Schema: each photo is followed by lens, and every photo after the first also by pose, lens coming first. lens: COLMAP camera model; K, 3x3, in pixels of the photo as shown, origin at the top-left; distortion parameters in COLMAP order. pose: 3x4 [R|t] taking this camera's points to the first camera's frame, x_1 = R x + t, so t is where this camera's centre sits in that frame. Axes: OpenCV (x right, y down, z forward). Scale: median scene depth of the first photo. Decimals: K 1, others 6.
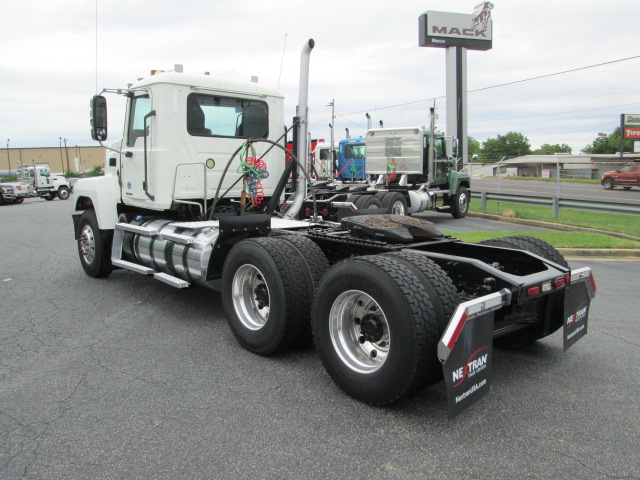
lens RADIAL K [[529.7, 0, 323.3], [0, 529.7, 242.4], [0, 0, 1]] dist [-0.021960, -0.006028]
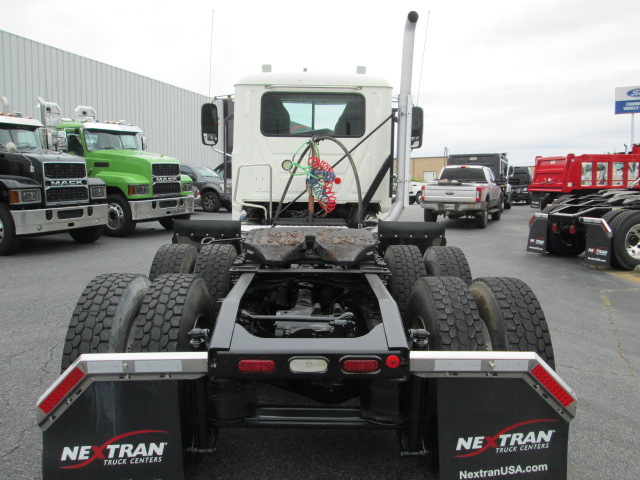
lens RADIAL K [[529.7, 0, 323.3], [0, 529.7, 242.4], [0, 0, 1]] dist [-0.021960, -0.006028]
pose [[0.756913, 0.082722, -0.648260, 0.327233], [-0.093260, 0.995477, 0.018138, -0.025070], [0.646828, 0.046728, 0.761203, 0.235412]]
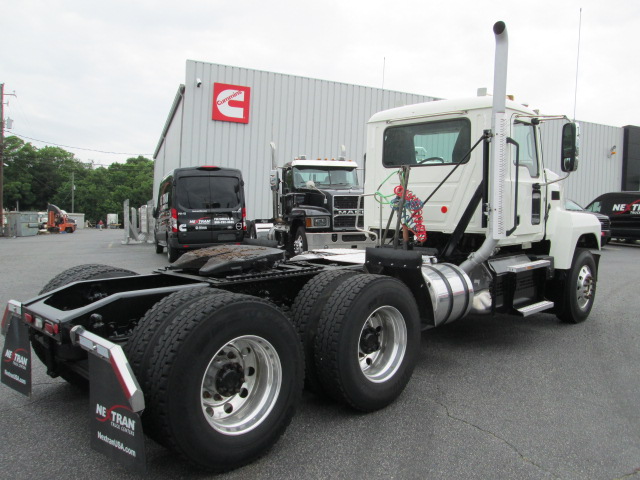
lens RADIAL K [[529.7, 0, 323.3], [0, 529.7, 242.4], [0, 0, 1]] dist [-0.021960, -0.006028]
pose [[0.051886, 0.064123, -0.996592, 0.542551], [-0.140838, 0.988433, 0.056265, -0.068627], [0.988672, 0.137439, 0.060316, 0.577713]]
